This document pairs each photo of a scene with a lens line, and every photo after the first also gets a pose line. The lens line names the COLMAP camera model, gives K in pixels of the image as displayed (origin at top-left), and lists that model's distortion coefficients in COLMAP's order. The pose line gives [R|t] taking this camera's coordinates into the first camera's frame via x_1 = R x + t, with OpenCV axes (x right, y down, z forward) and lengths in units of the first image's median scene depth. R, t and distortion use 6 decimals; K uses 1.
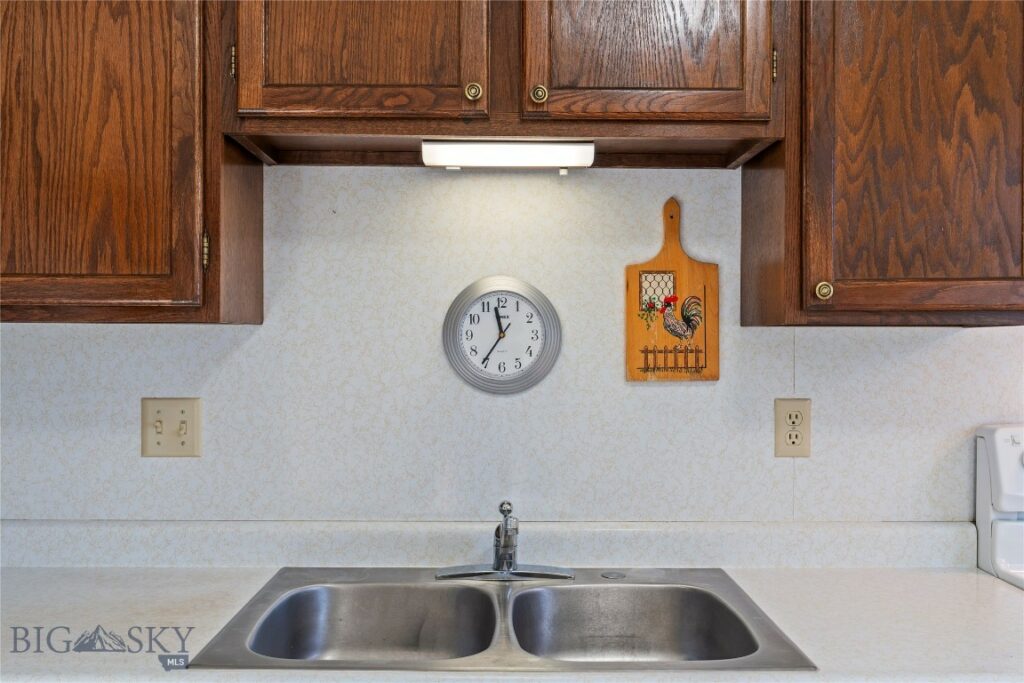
lens RADIAL K [[941.1, 0, 515.8], [0, 941.1, 342.1], [0, 0, 1]] dist [0.000479, 0.000000]
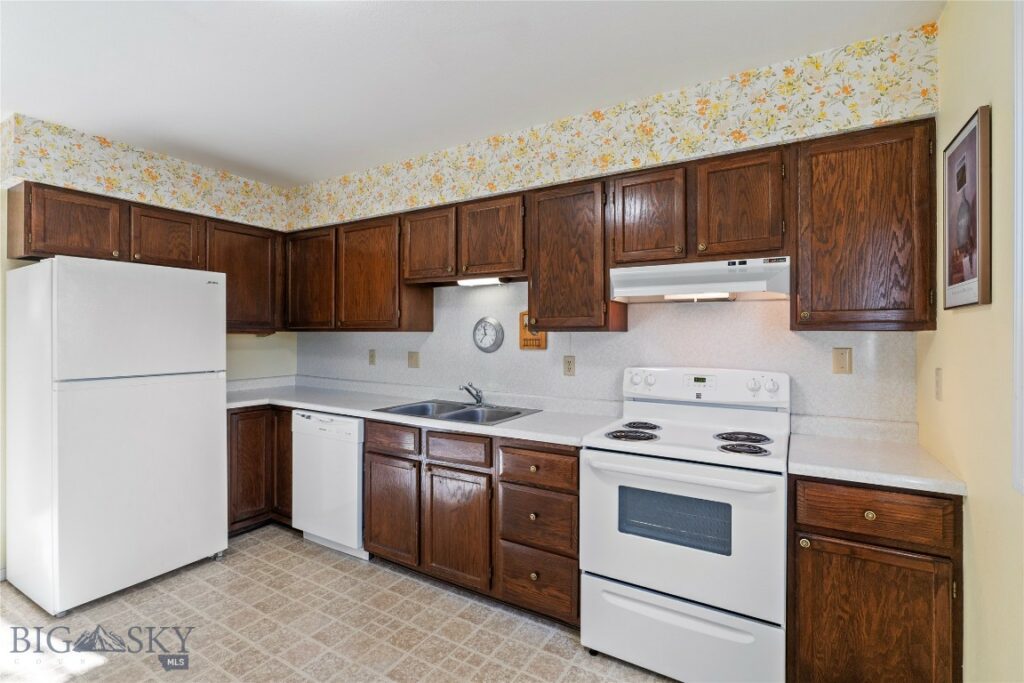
lens RADIAL K [[464.5, 0, 507.2], [0, 464.5, 336.5], [0, 0, 1]] dist [-0.003524, -0.001282]
pose [[0.847126, -0.000226, -0.531392, 0.925582], [-0.001582, 0.999994, -0.002947, 0.003039], [0.531389, 0.003337, 0.847121, -0.355285]]
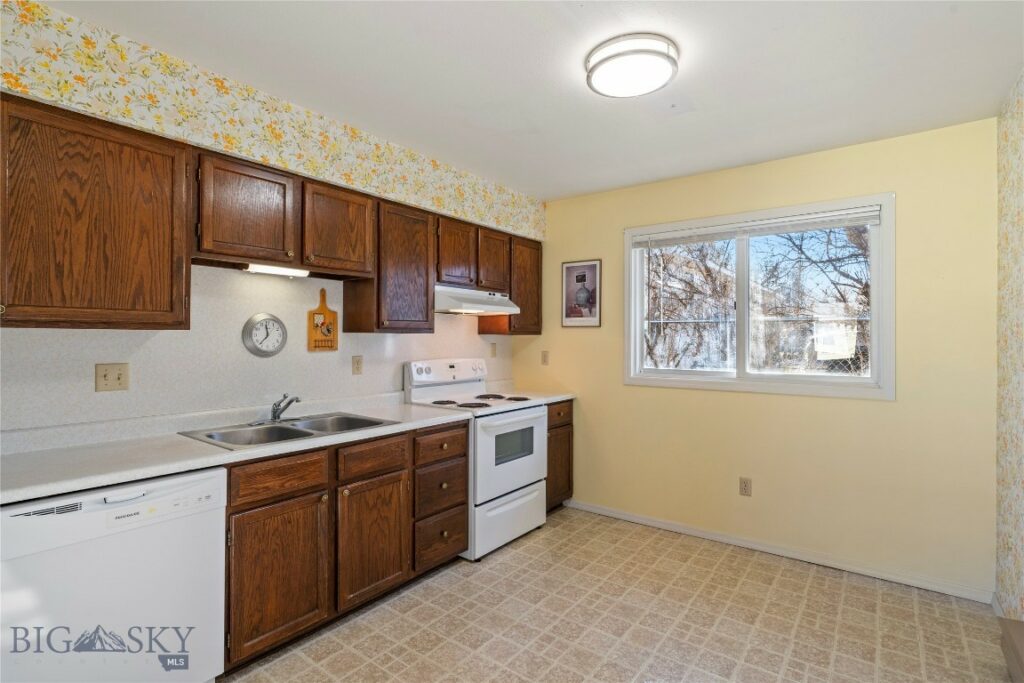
lens RADIAL K [[497.5, 0, 506.9], [0, 497.5, 338.9], [0, 0, 1]] dist [-0.003915, 0.000488]
pose [[0.625858, -0.002131, 0.779934, -0.699140], [-0.002878, 0.999983, 0.005042, -0.005871], [-0.779932, -0.005400, 0.625842, -0.431158]]
